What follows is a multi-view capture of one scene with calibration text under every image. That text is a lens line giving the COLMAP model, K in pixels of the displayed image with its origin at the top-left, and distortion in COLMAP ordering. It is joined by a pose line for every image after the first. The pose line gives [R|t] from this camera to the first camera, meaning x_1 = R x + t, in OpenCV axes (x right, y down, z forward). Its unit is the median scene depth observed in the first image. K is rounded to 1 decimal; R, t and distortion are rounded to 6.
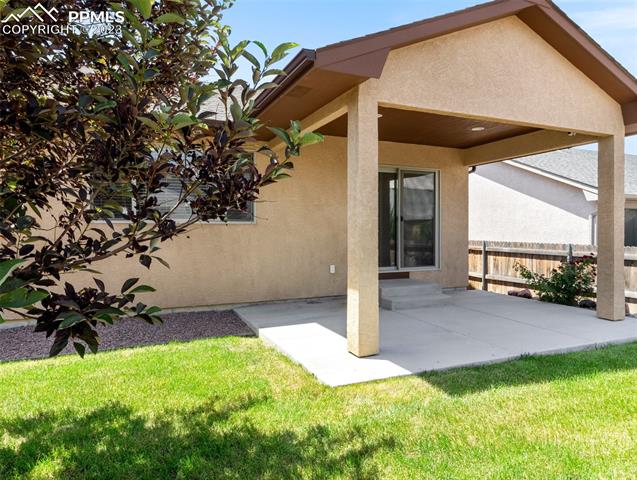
lens RADIAL K [[432.2, 0, 320.7], [0, 432.2, 236.9], [0, 0, 1]] dist [0.025091, 0.001043]
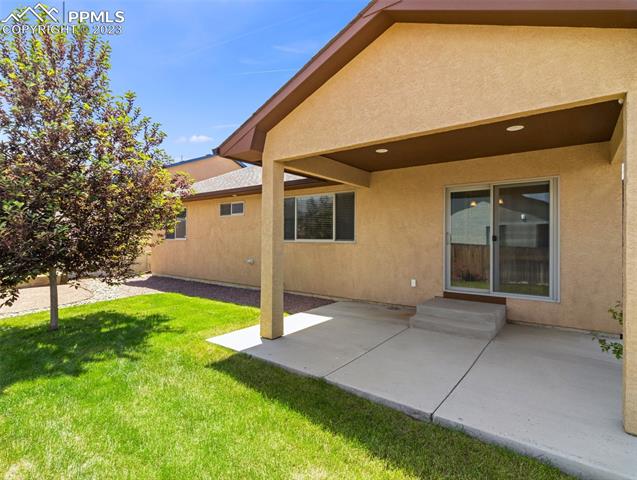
lens RADIAL K [[331.6, 0, 319.5], [0, 331.6, 241.1], [0, 0, 1]] dist [0.002924, 0.000625]
pose [[0.463105, 0.008492, -0.886263, 0.743720], [-0.019568, 0.999808, -0.000645, -0.033298], [0.886087, 0.017641, 0.463182, 0.405050]]
